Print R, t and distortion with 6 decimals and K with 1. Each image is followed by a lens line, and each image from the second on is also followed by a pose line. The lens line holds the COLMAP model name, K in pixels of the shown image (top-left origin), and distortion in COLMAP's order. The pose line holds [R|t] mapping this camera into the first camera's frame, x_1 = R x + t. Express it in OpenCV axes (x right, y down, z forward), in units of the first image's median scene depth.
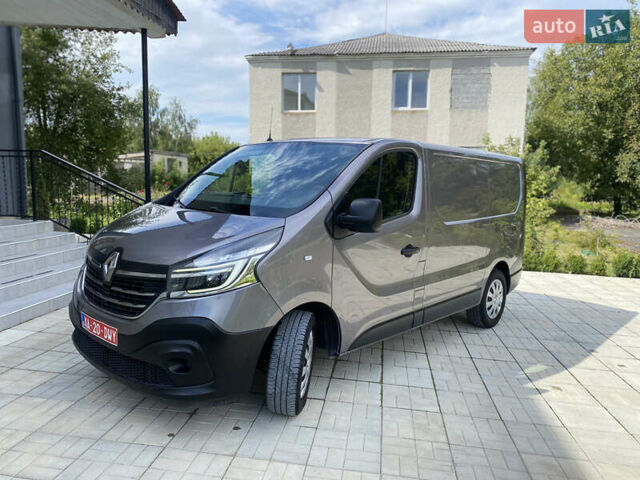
lens RADIAL K [[490.4, 0, 320.0], [0, 490.4, 240.0], [0, 0, 1]] dist [0.015645, -0.003872]
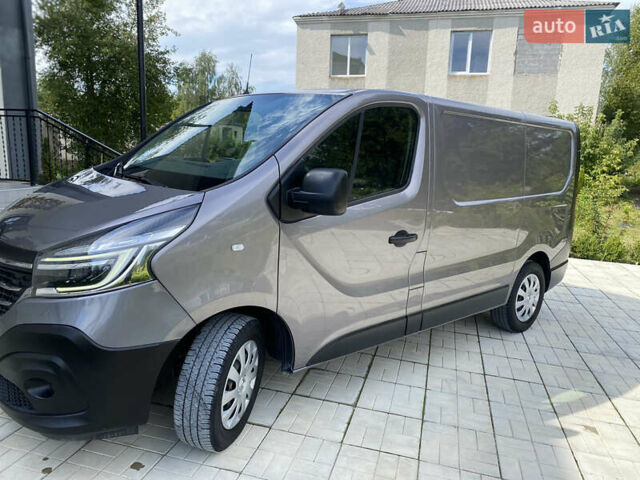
lens RADIAL K [[490.4, 0, 320.0], [0, 490.4, 240.0], [0, 0, 1]] dist [0.015645, -0.003872]
pose [[0.992715, 0.039587, -0.113793, 0.058355], [-0.032844, 0.997626, 0.060533, -0.007457], [0.115919, -0.056355, 0.991659, 0.090084]]
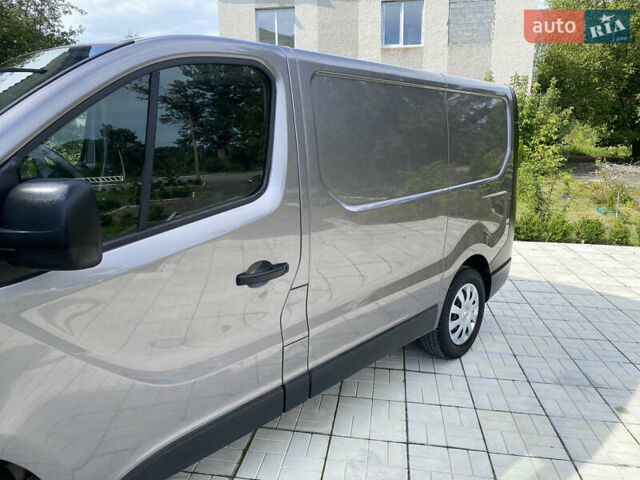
lens RADIAL K [[490.4, 0, 320.0], [0, 490.4, 240.0], [0, 0, 1]] dist [0.015645, -0.003872]
pose [[0.999448, -0.027025, -0.019320, 0.103559], [0.028746, 0.995046, 0.095164, -0.023419], [0.016653, -0.095667, 0.995274, 0.210284]]
